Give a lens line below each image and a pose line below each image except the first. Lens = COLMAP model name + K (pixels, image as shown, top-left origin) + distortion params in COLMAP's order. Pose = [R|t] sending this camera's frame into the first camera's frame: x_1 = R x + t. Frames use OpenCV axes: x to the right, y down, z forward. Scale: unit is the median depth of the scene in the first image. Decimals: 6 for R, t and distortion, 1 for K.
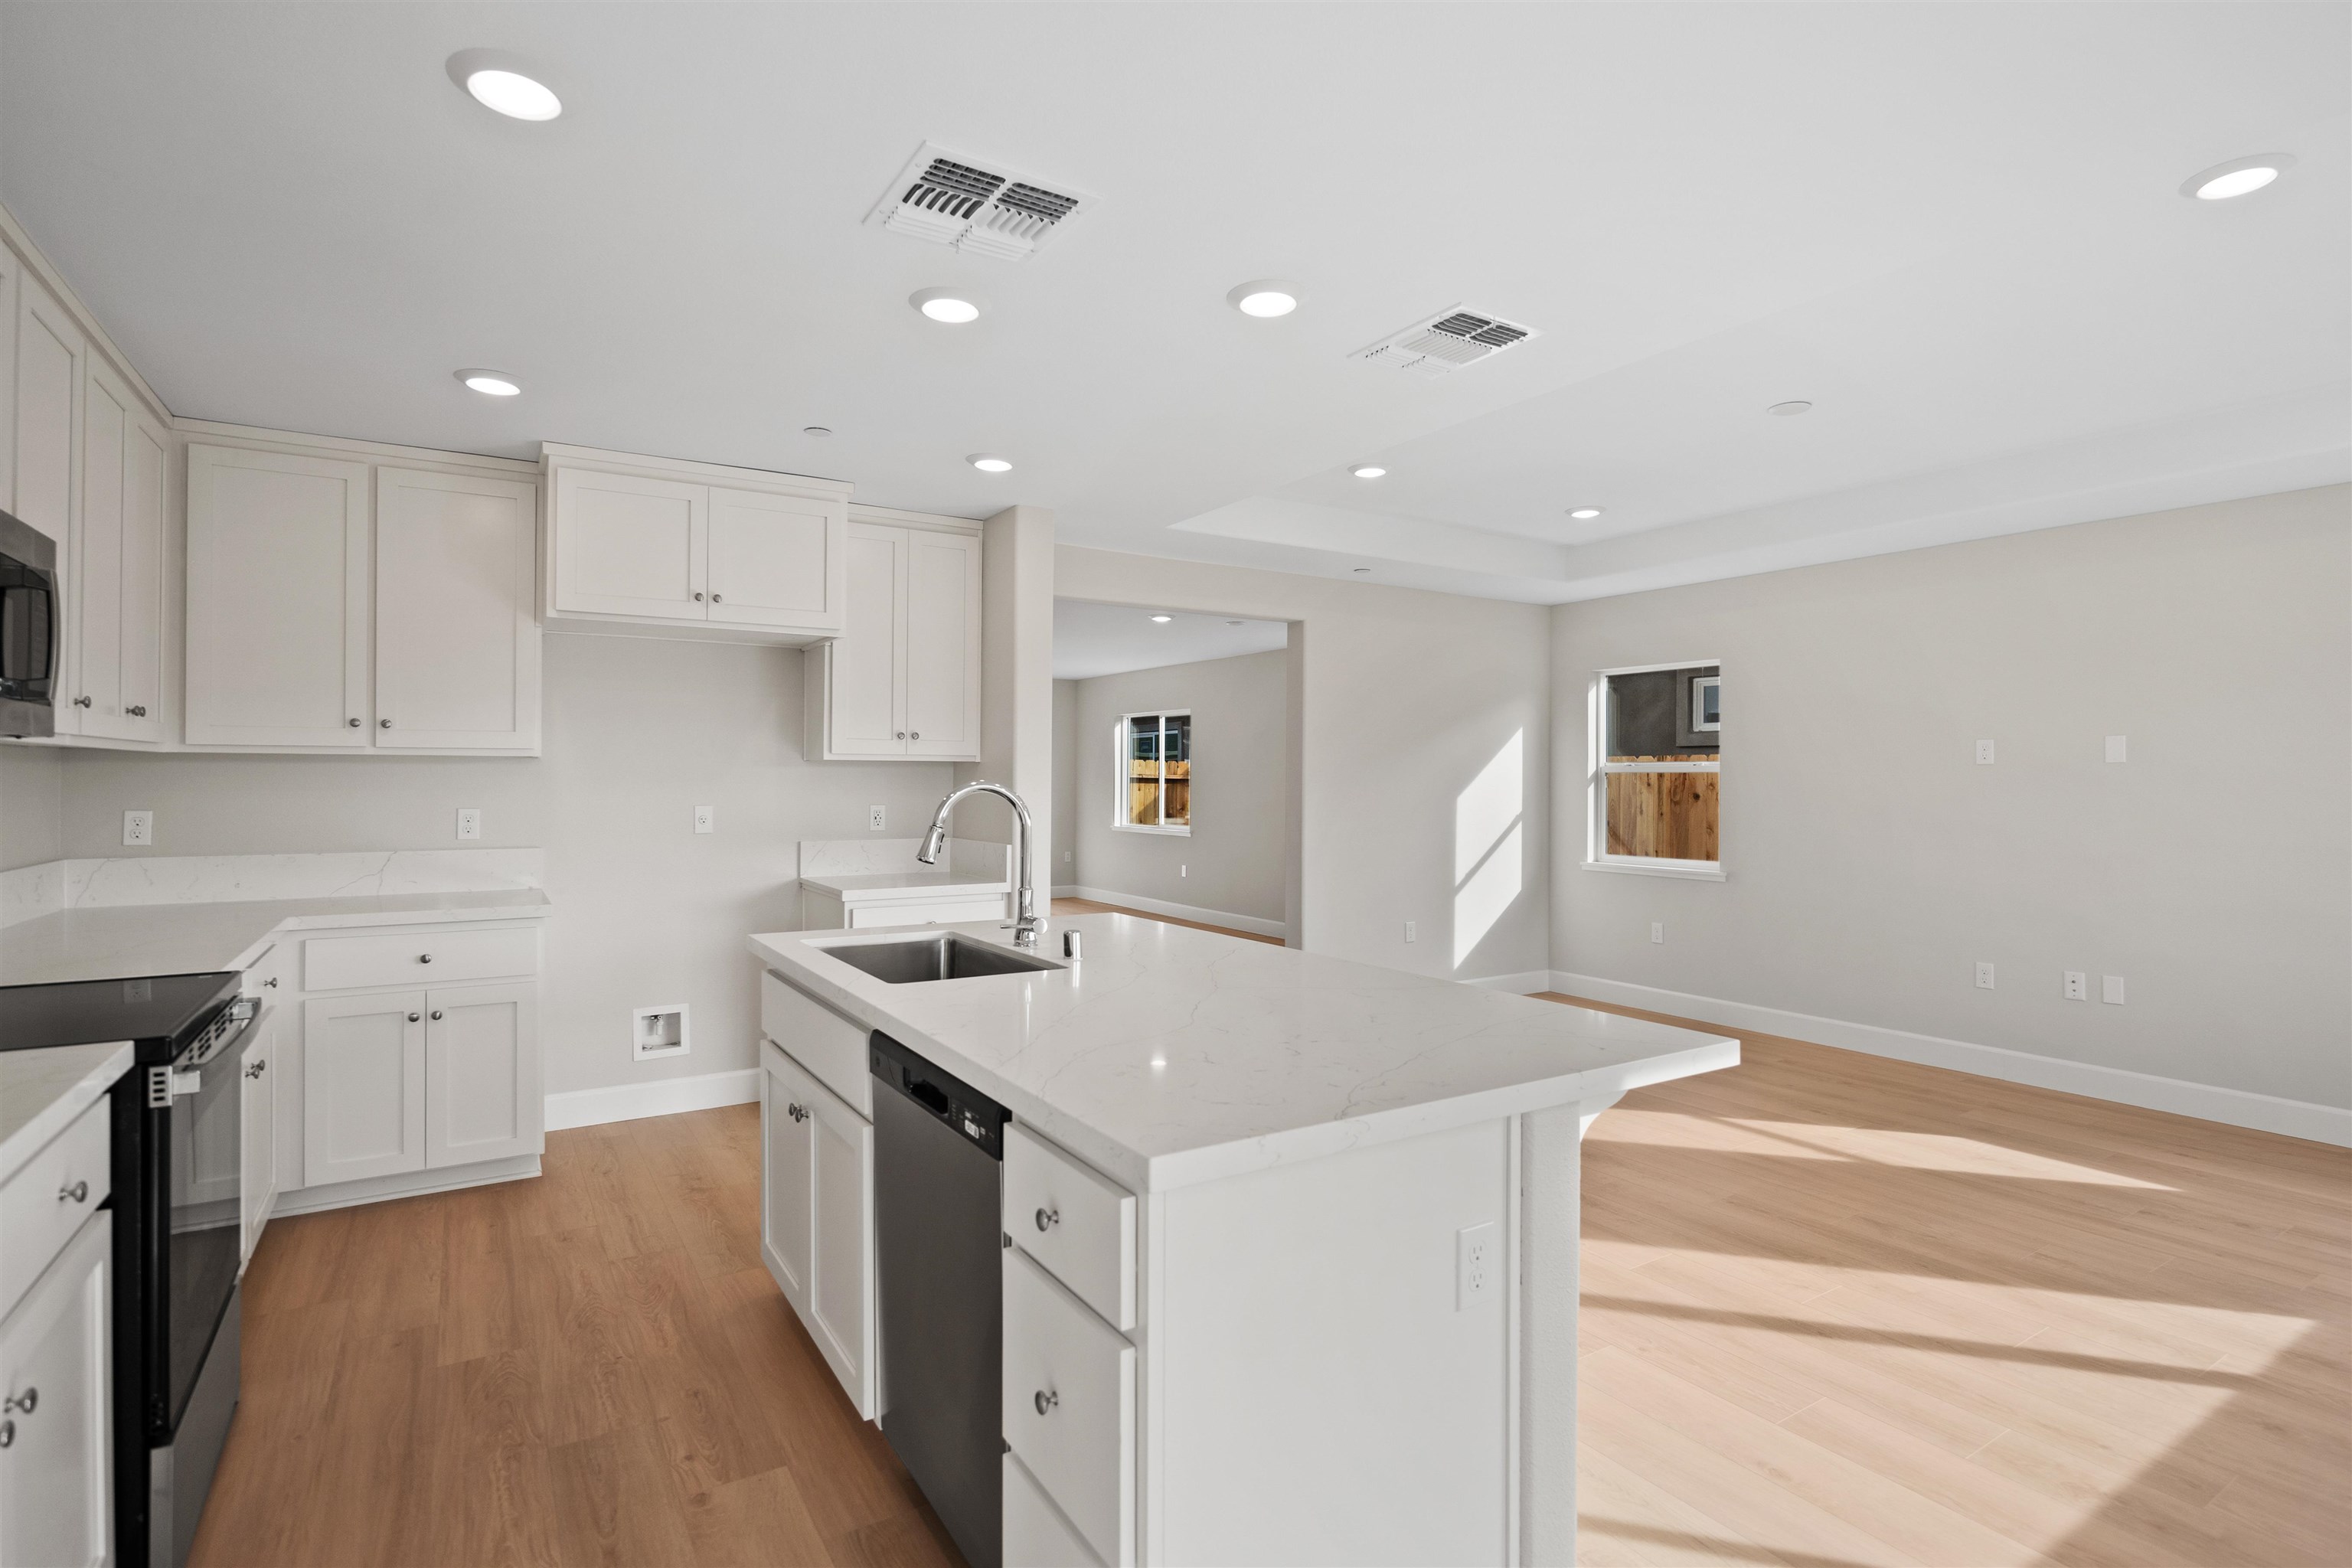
lens RADIAL K [[1094.2, 0, 1176.0], [0, 1094.2, 784.0], [0, 0, 1]] dist [0.000309, 0.000293]
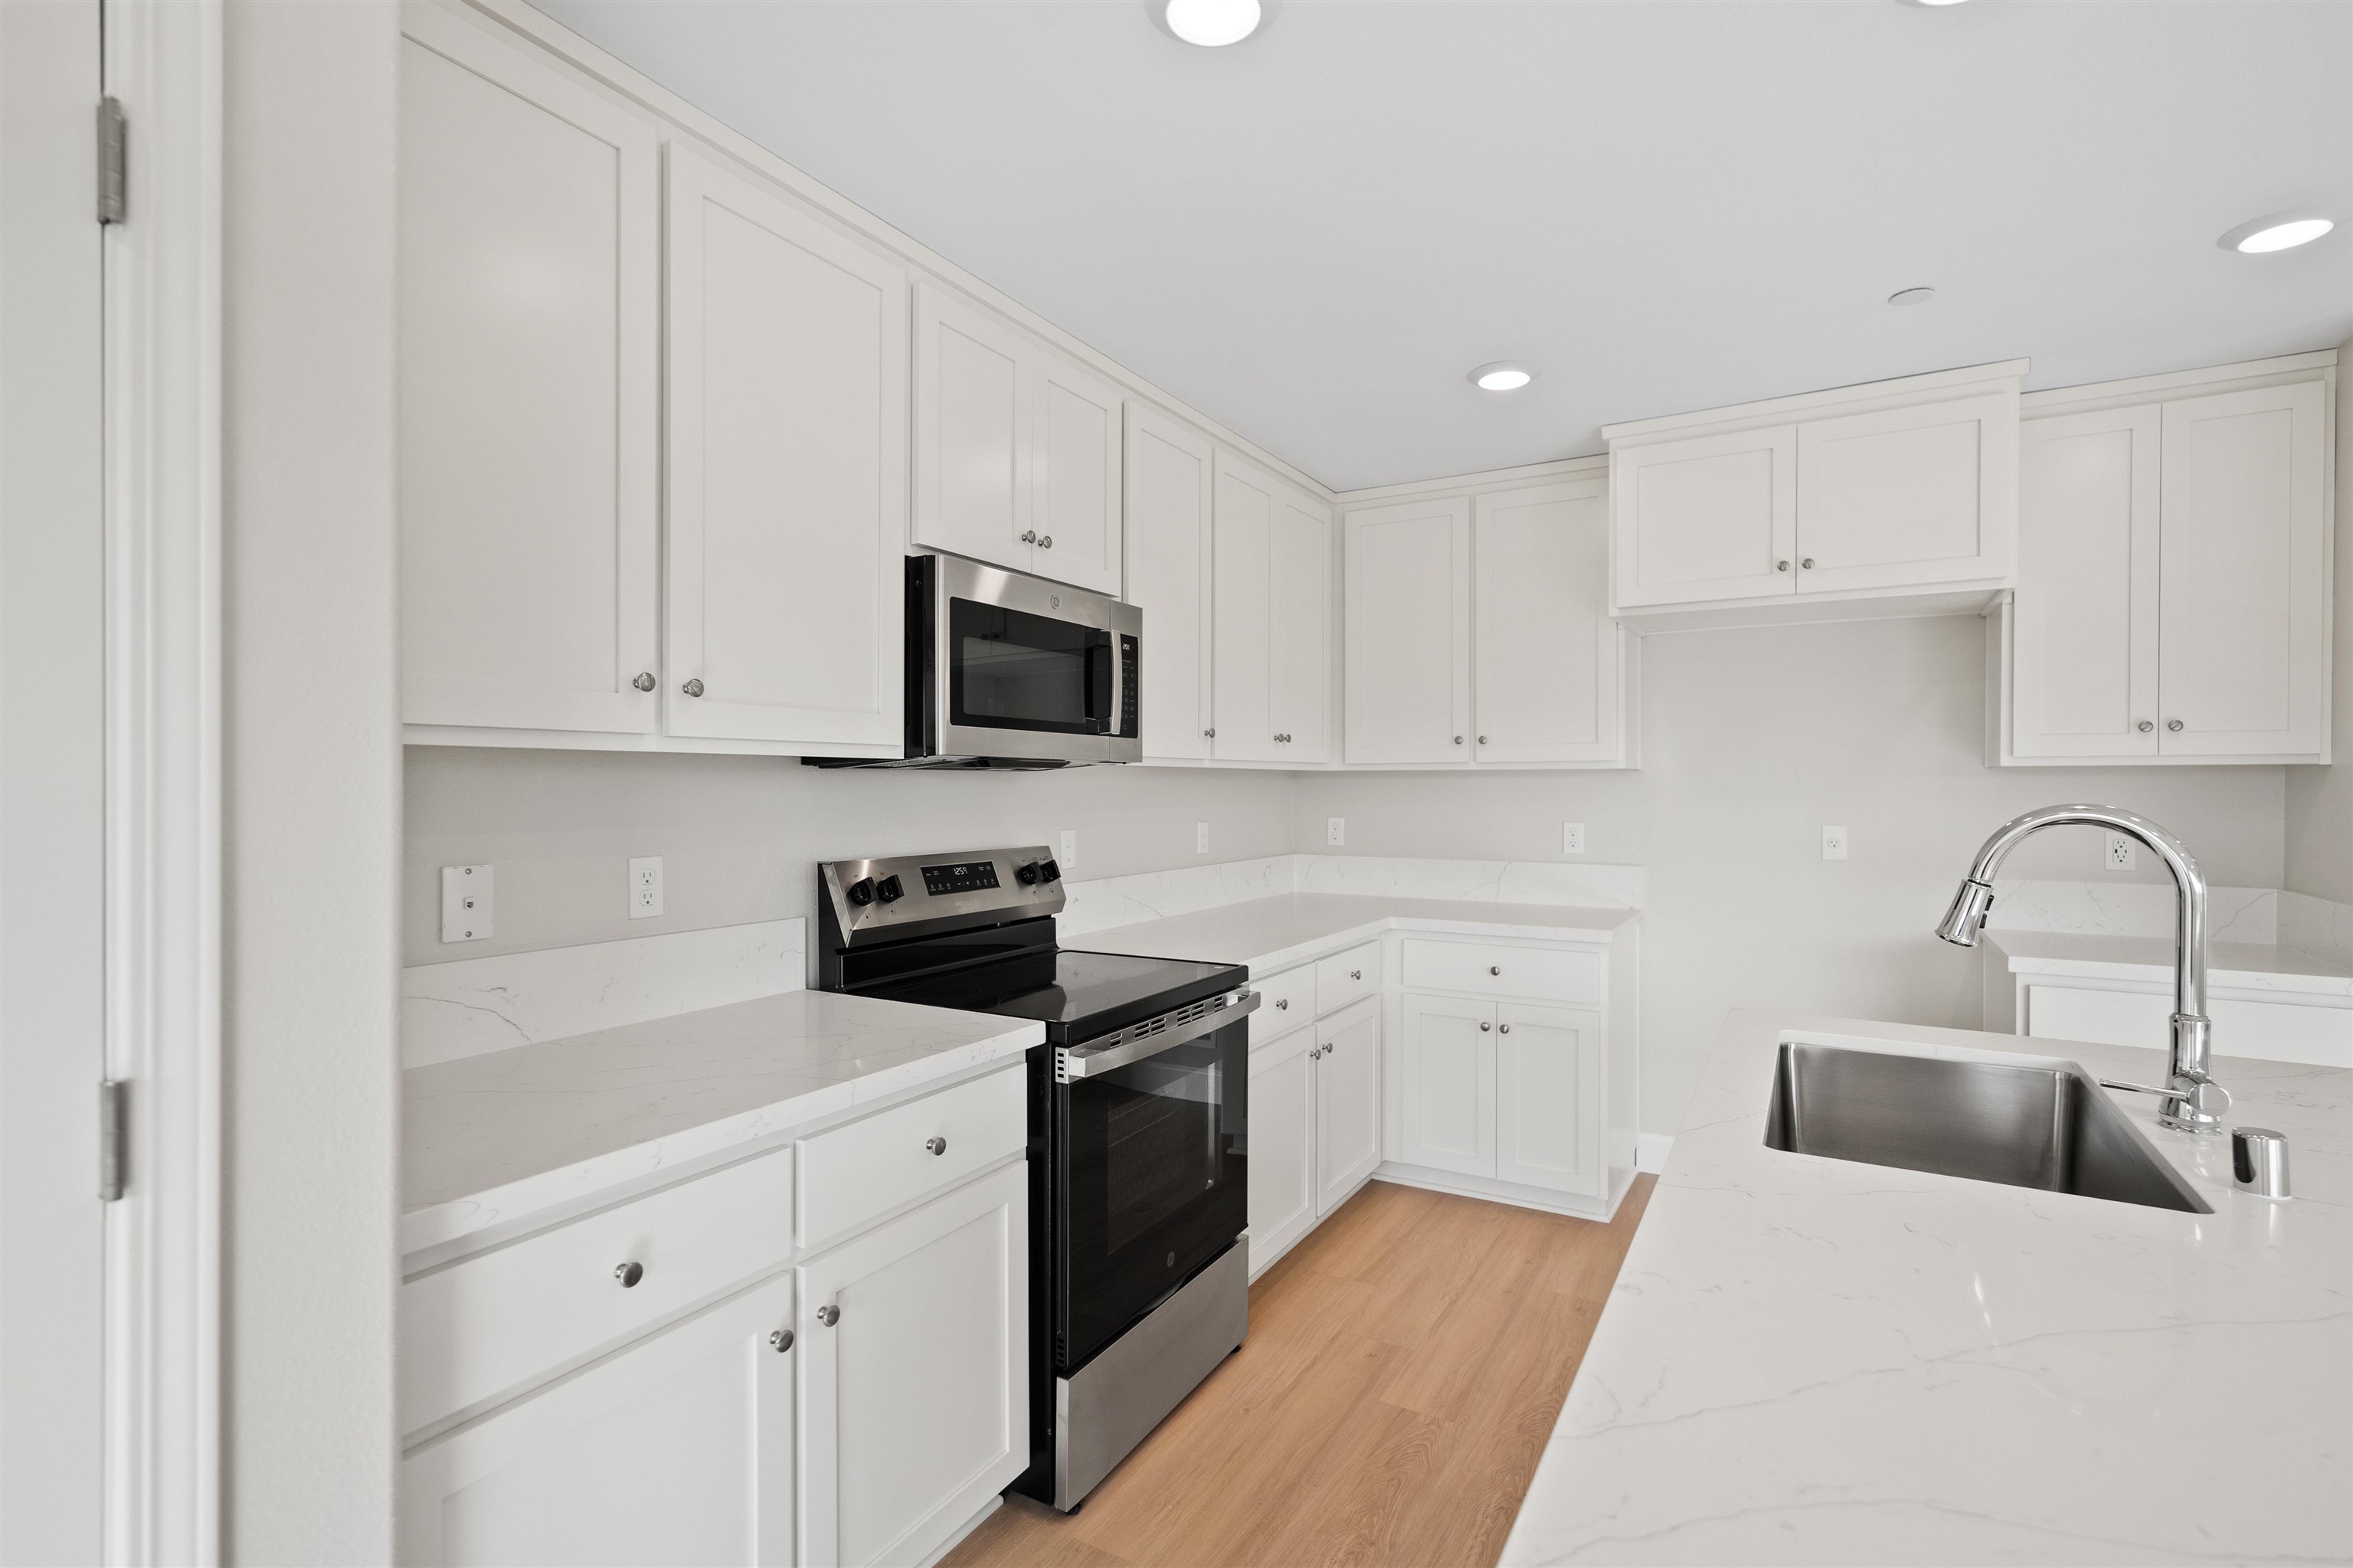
lens RADIAL K [[1094.7, 0, 1176.5], [0, 1094.7, 784.0], [0, 0, 1]] dist [0.000309, 0.000293]
pose [[0.467048, -0.002782, -0.884228, 0.072211], [-0.002846, 0.999985, -0.004650, -0.007532], [0.884227, 0.004688, 0.467033, 0.265626]]
